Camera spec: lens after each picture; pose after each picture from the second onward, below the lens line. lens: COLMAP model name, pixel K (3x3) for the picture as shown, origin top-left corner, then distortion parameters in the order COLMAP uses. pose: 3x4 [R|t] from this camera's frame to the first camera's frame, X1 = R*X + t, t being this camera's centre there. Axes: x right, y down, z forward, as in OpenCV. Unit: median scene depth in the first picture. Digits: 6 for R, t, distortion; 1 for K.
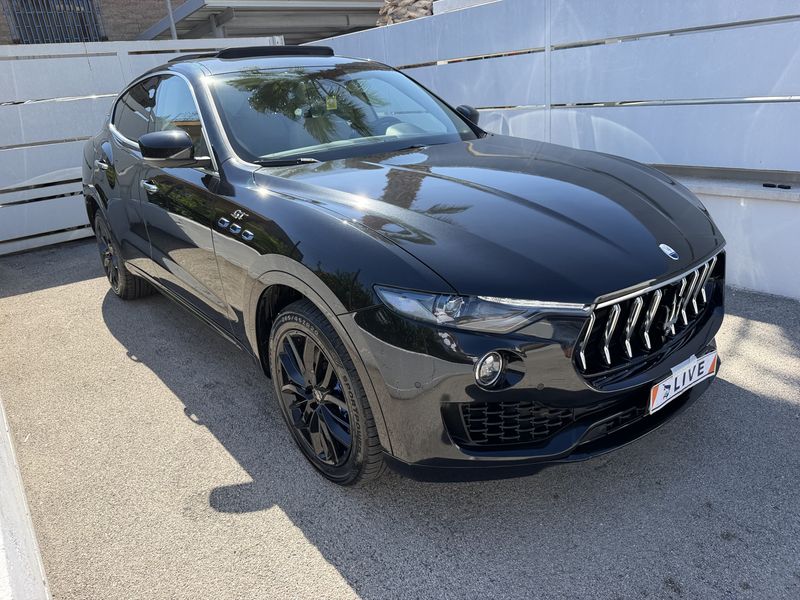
lens RADIAL K [[583.2, 0, 400.1], [0, 583.2, 302.2], [0, 0, 1]] dist [-0.007402, -0.011214]
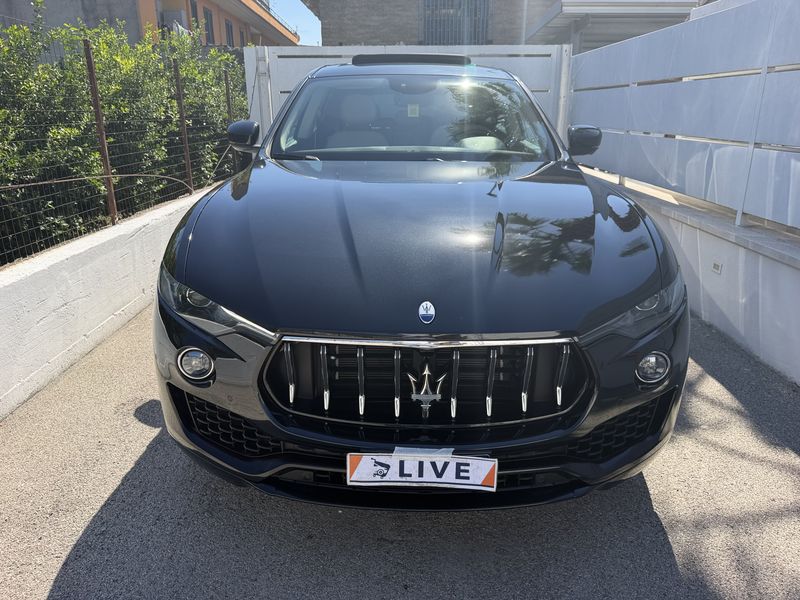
lens RADIAL K [[583.2, 0, 397.2], [0, 583.2, 297.3], [0, 0, 1]] dist [-0.007402, -0.011214]
pose [[0.776232, 0.264318, -0.572363, 0.397112], [-0.272156, 0.959407, 0.073959, -0.069714], [0.568678, 0.098363, 0.816658, 0.130808]]
